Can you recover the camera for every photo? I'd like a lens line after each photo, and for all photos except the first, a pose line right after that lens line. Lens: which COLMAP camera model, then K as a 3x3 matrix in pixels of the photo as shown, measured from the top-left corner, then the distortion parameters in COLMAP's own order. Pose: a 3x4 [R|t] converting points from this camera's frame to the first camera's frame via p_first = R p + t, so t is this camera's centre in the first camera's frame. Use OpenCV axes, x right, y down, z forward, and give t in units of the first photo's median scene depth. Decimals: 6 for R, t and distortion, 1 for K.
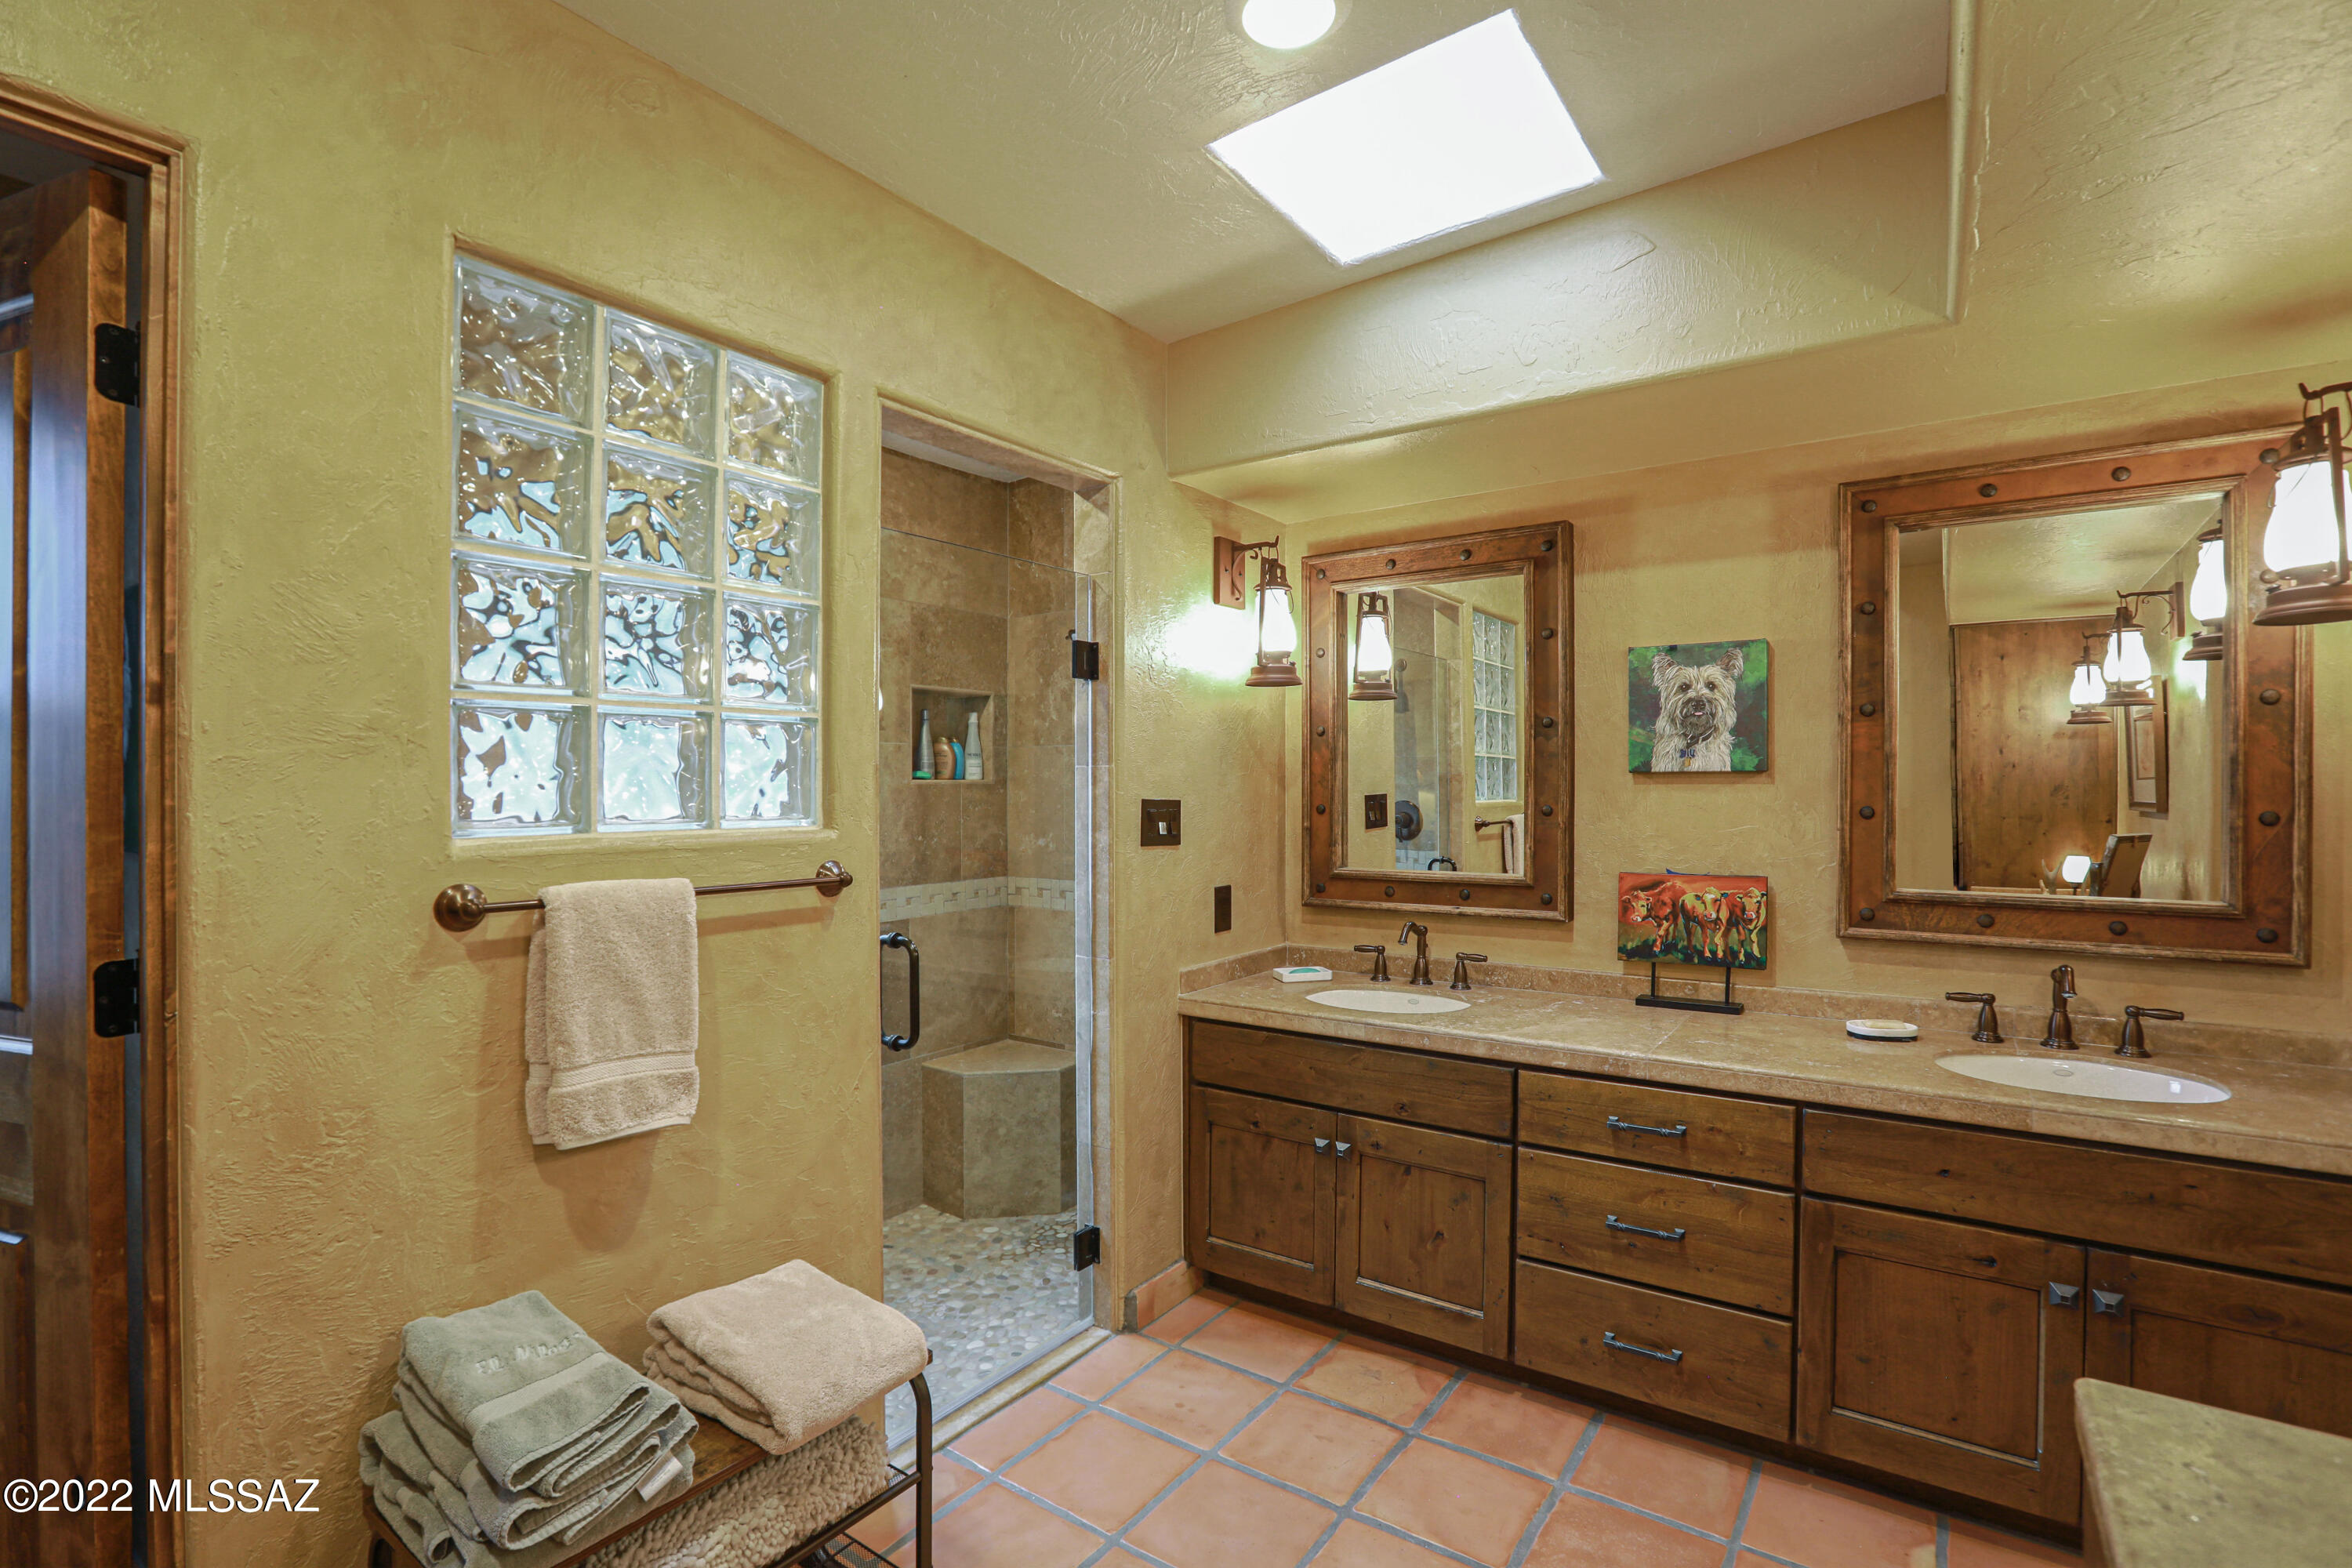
lens RADIAL K [[1092.8, 0, 1127.6], [0, 1092.8, 788.5], [0, 0, 1]] dist [-0.051360, 0.020831]
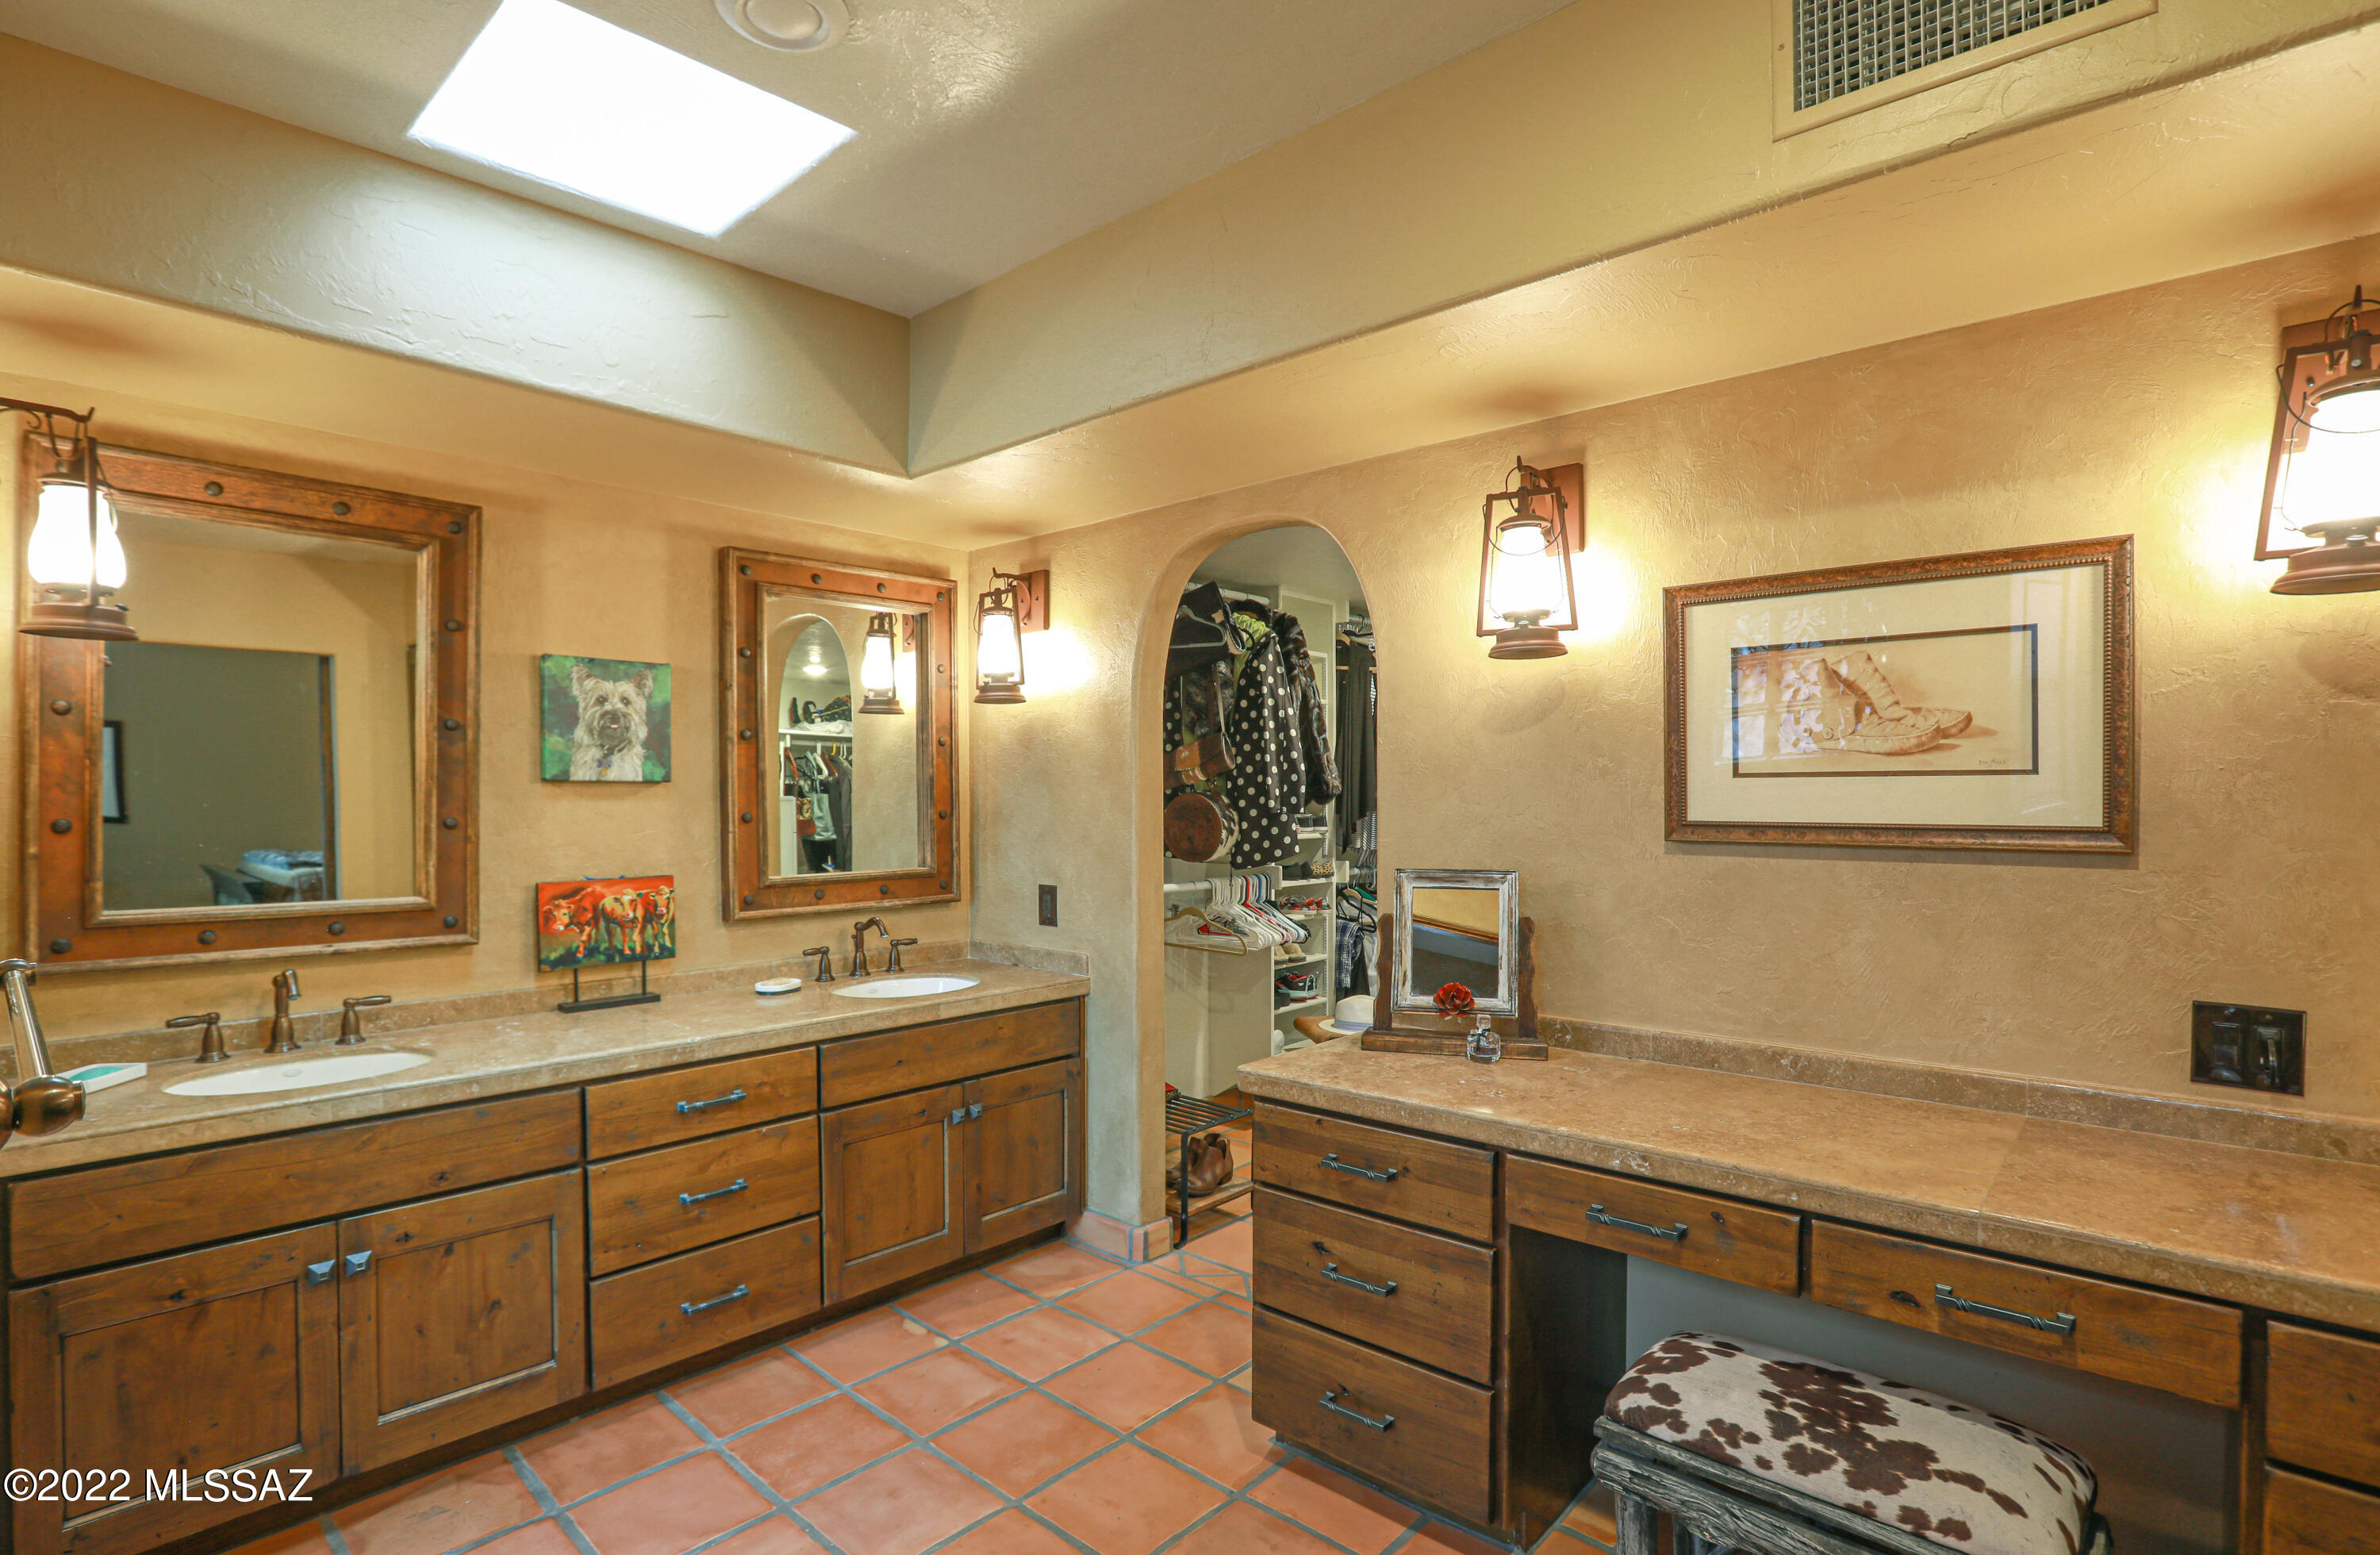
lens RADIAL K [[1145.8, 0, 1238.1], [0, 1145.8, 809.3], [0, 0, 1]] dist [-0.061080, 0.024333]
pose [[0.074155, -0.007711, 0.997217, -0.543036], [0.000864, 0.999970, 0.007668, 0.004209], [-0.997246, 0.000293, 0.074159, 0.316734]]
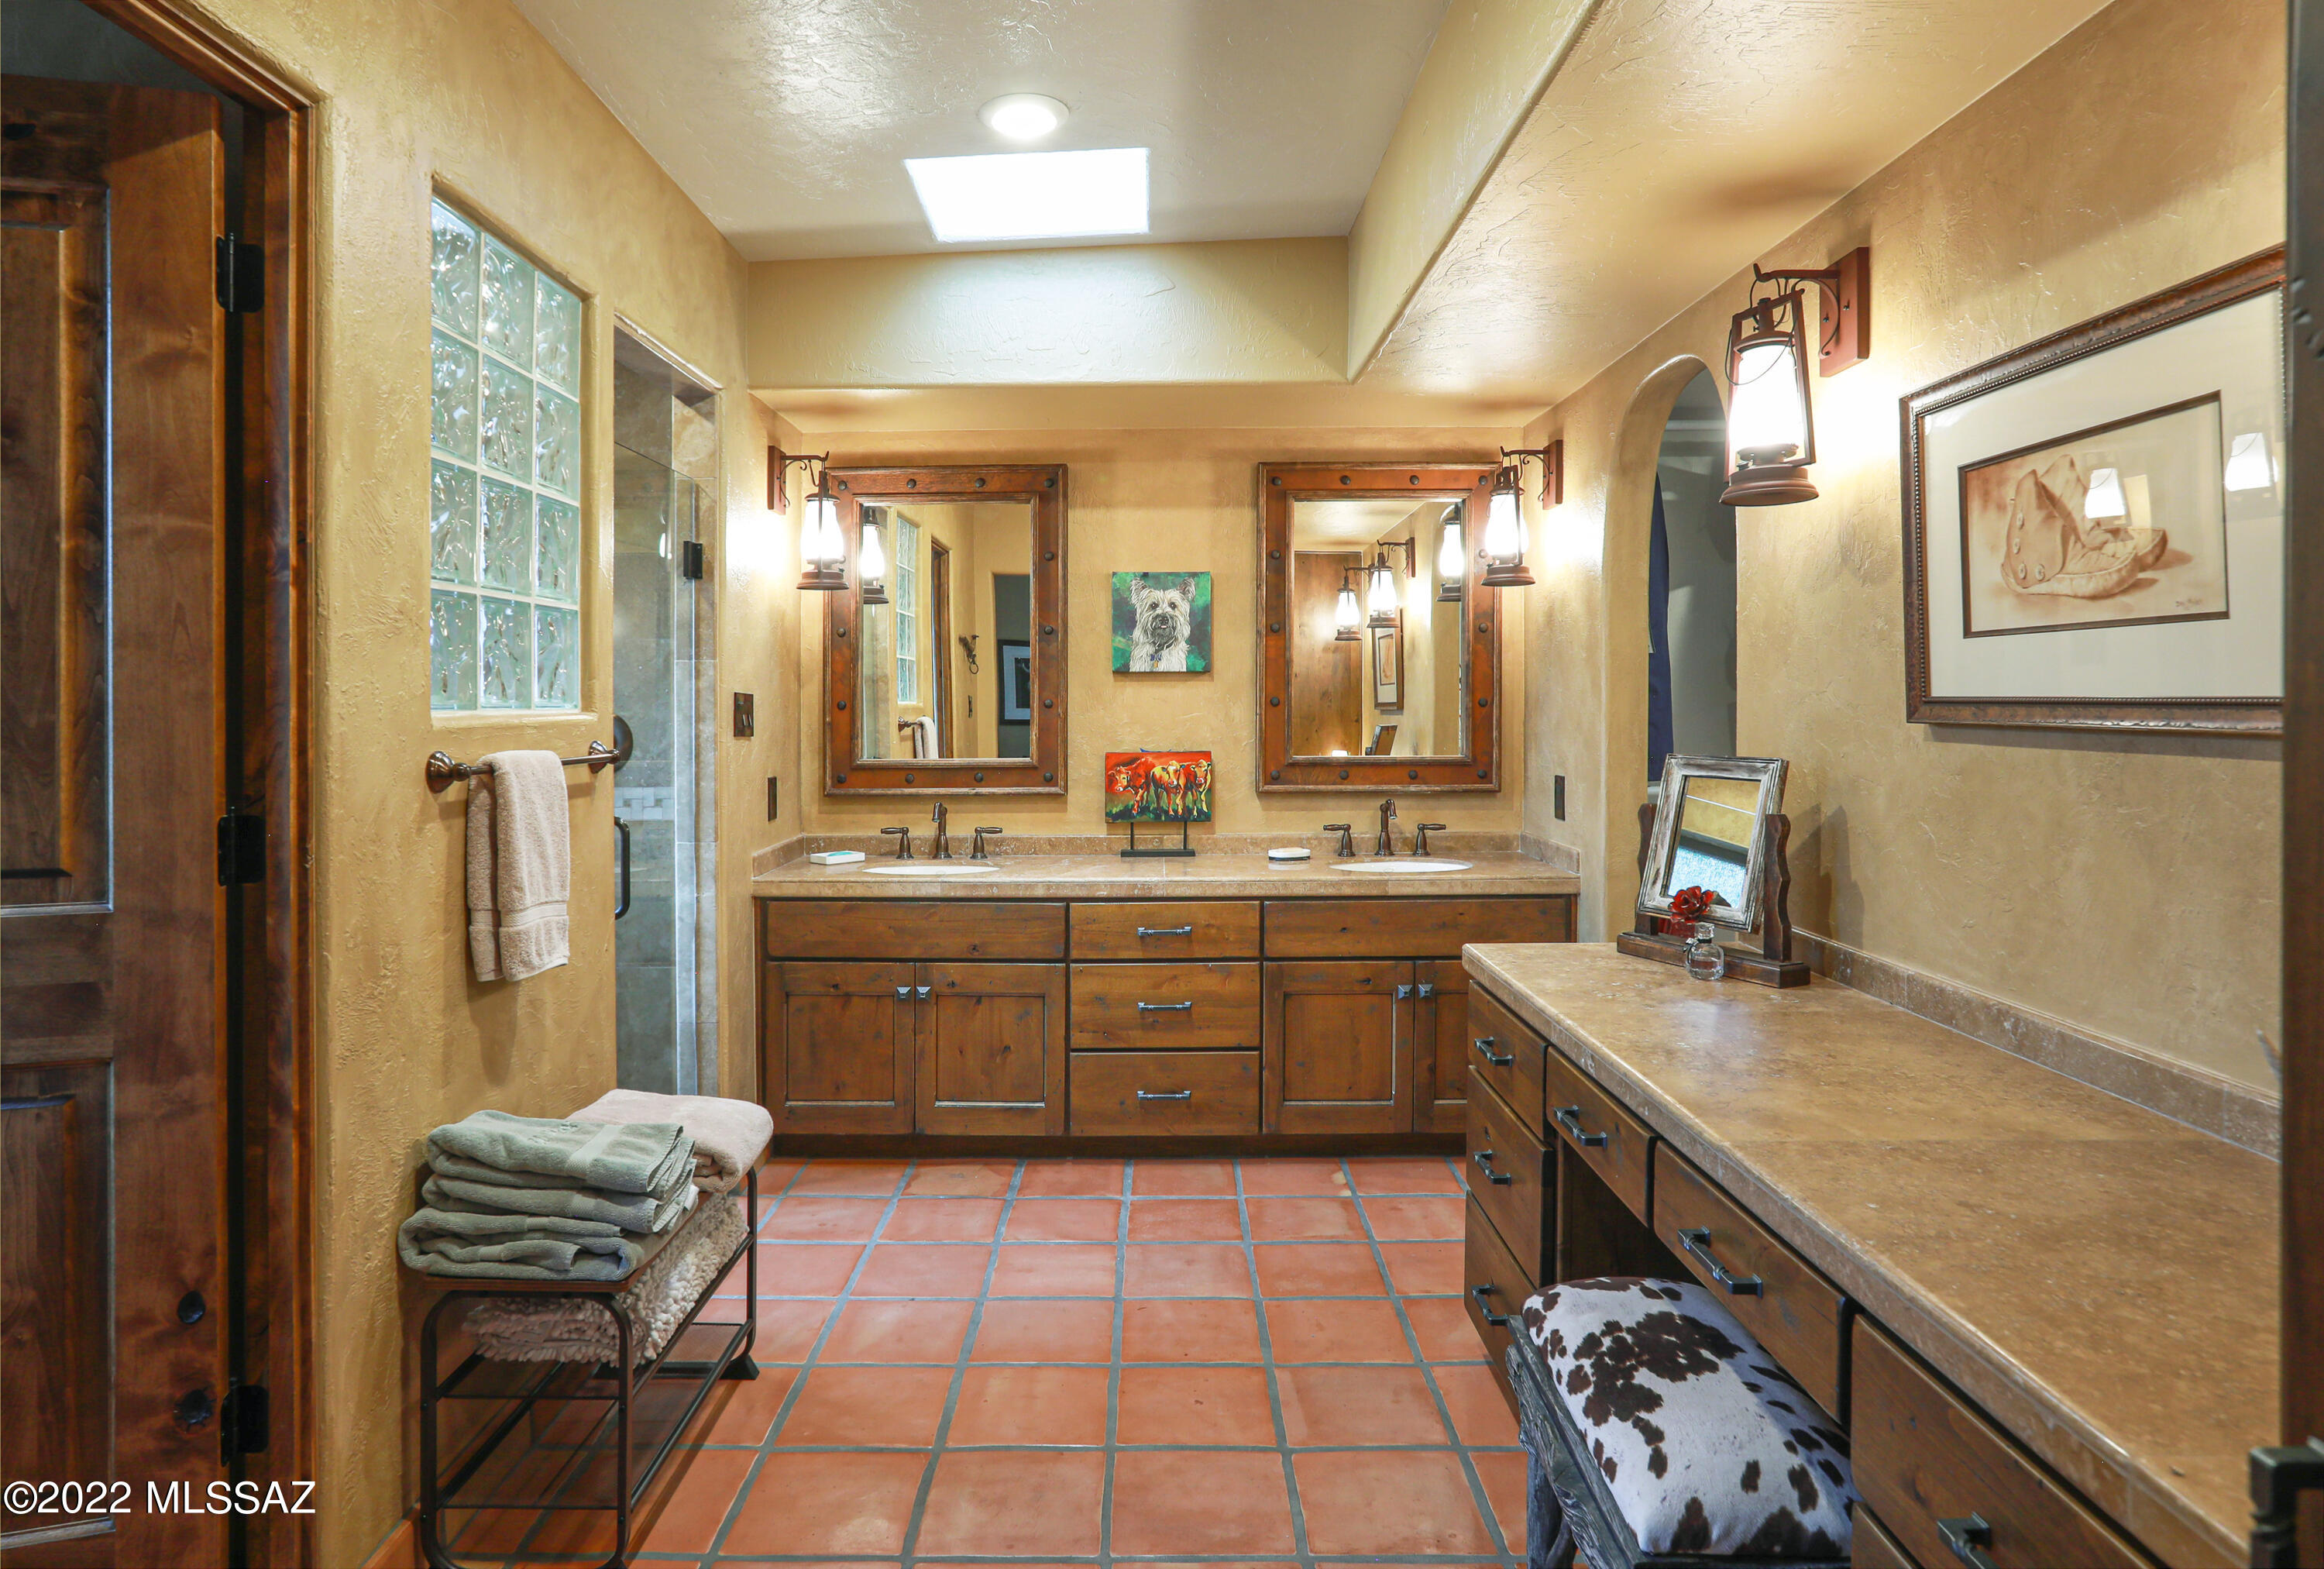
lens RADIAL K [[1418.5, 0, 1116.8], [0, 1418.5, 713.1], [0, 0, 1]] dist [-0.028696, 0.001624]
pose [[0.815676, -0.005879, 0.578479, -0.512721], [0.002445, 0.999974, 0.006715, 0.022846], [-0.578503, -0.004063, 0.815670, -0.361863]]
